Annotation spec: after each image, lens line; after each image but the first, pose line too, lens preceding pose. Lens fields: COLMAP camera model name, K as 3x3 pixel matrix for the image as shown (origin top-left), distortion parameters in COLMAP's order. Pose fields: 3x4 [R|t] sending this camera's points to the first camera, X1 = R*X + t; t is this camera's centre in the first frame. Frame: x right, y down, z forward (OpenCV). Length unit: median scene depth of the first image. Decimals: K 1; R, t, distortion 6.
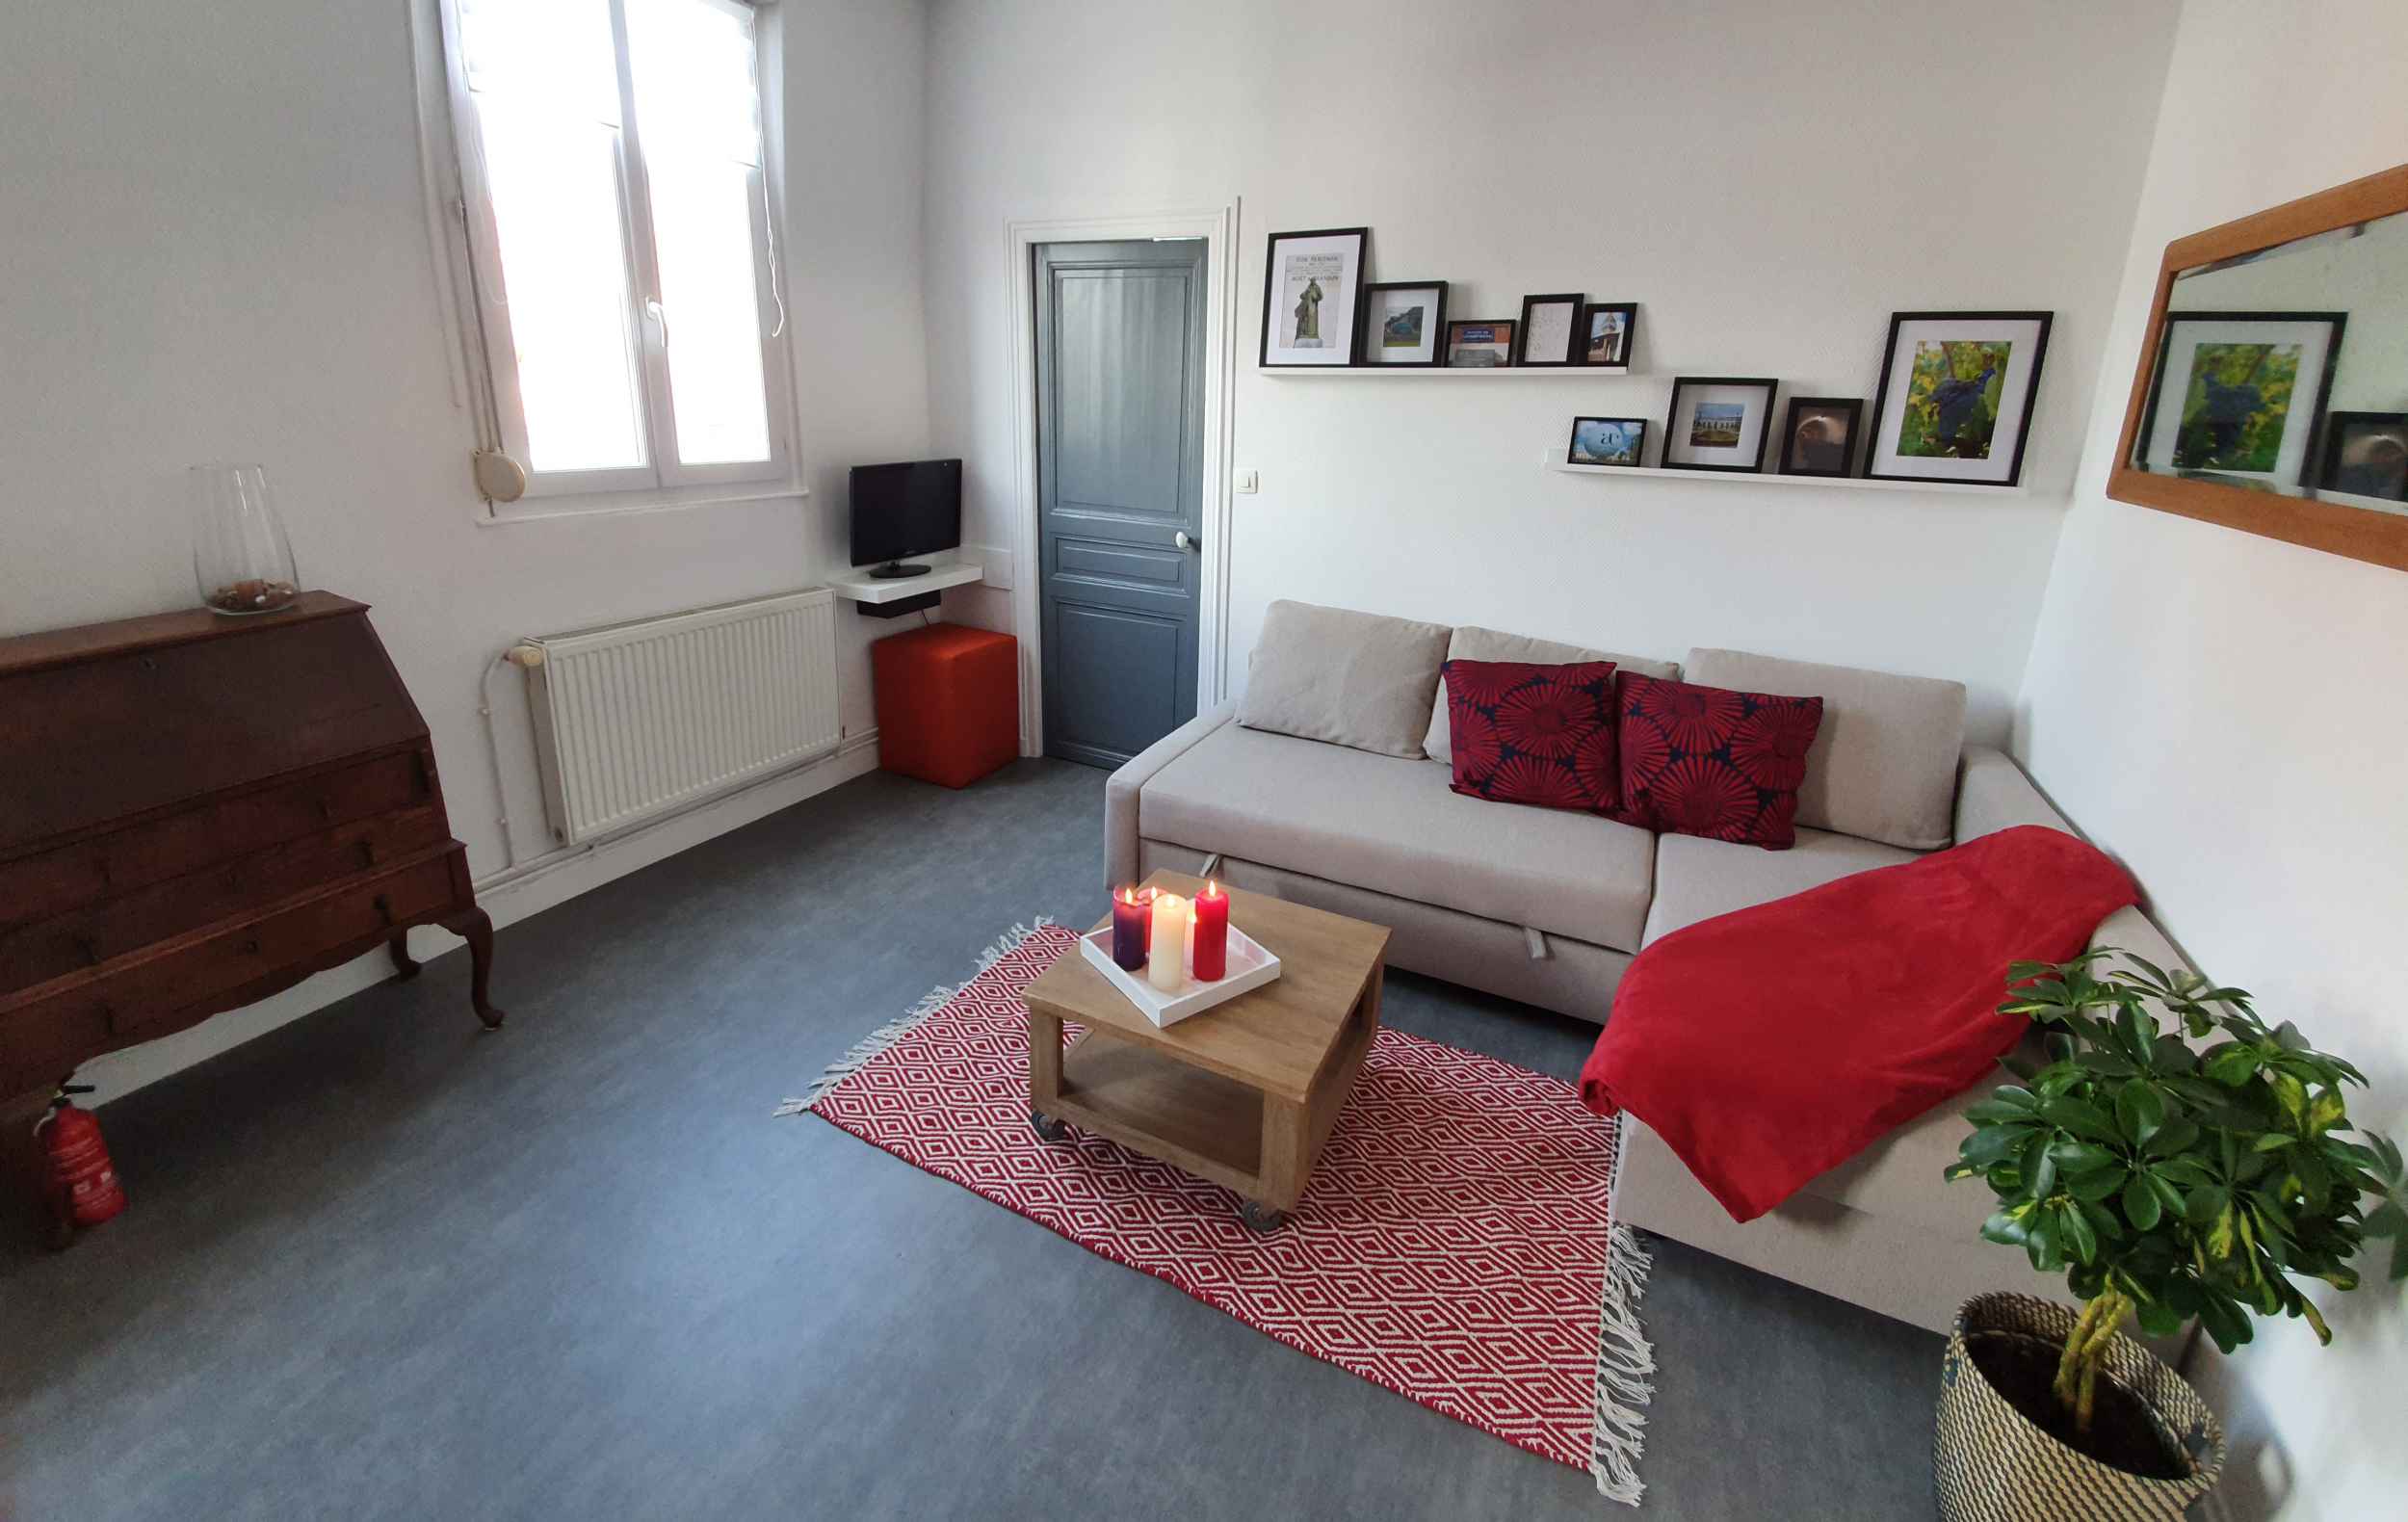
lens RADIAL K [[904.9, 0, 1207.3], [0, 904.9, 796.9], [0, 0, 1]] dist [-0.000045, -0.000161]
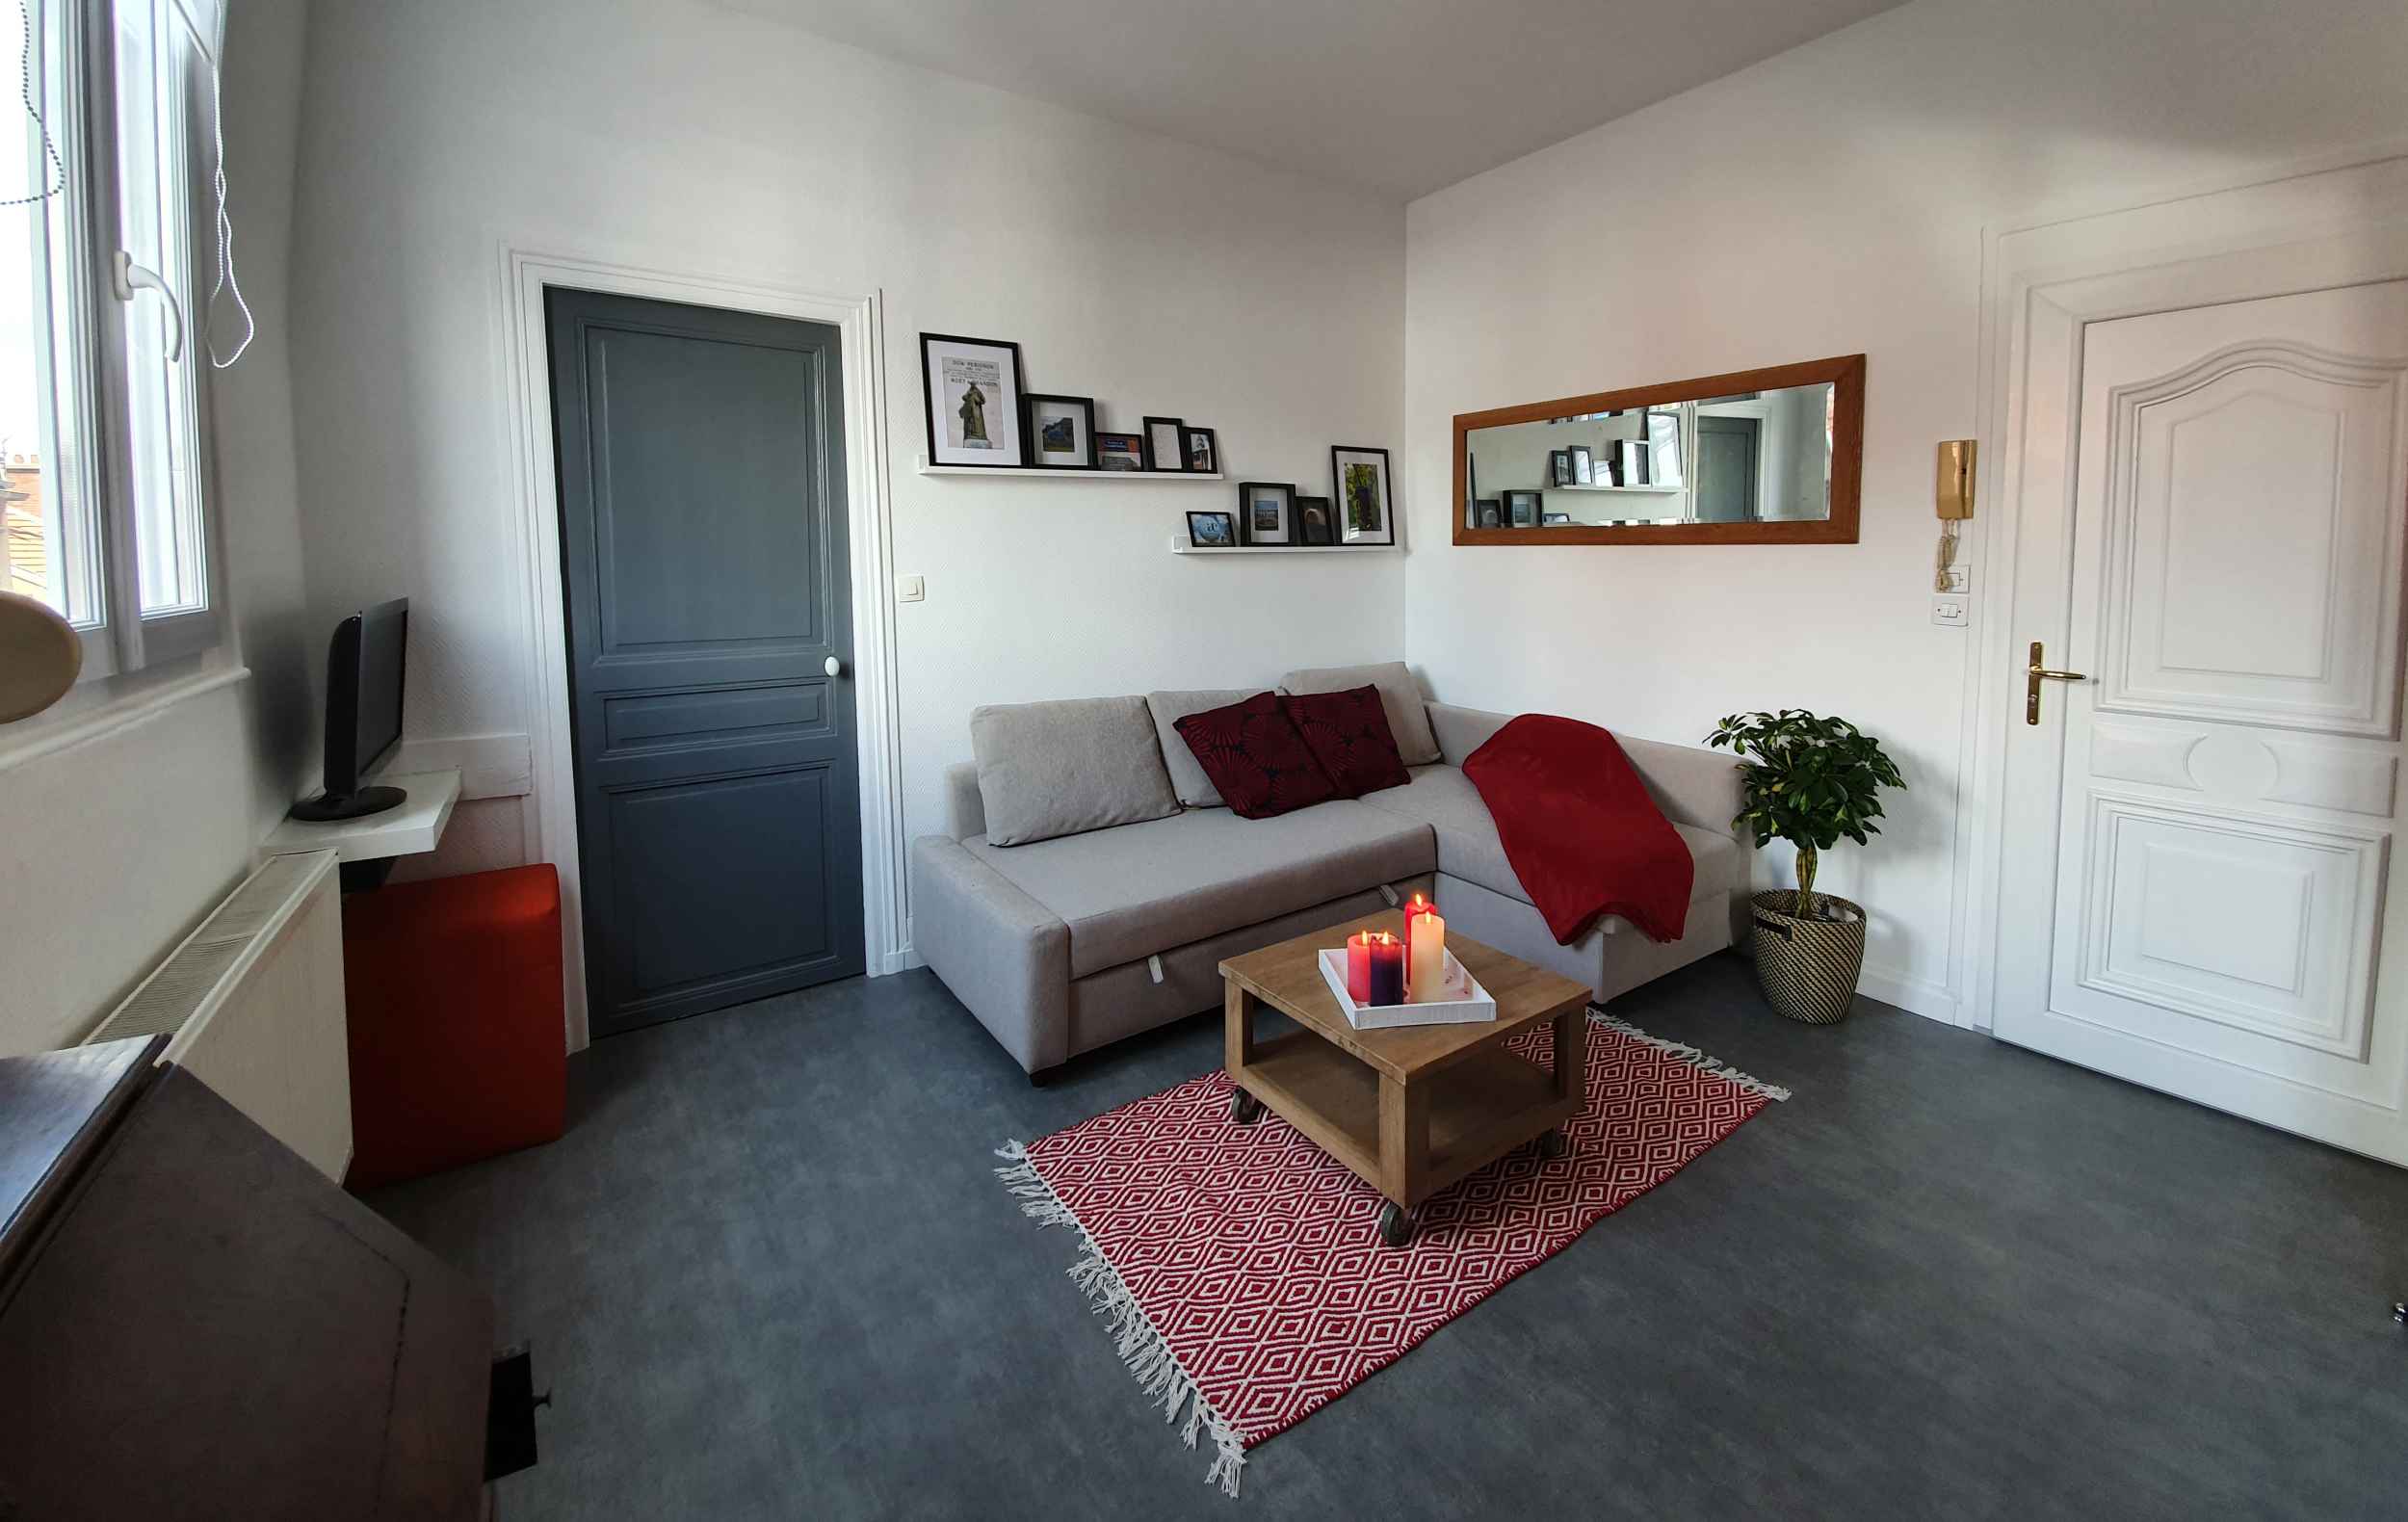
lens RADIAL K [[941.8, 0, 1204.0], [0, 941.8, 761.0], [0, 0, 1]] dist [-0.009908, -0.000062]
pose [[0.487100, -0.222779, 0.844454, -0.747673], [0.376616, 0.925975, 0.027045, -0.130620], [-0.787968, 0.304862, 0.534944, 0.398116]]
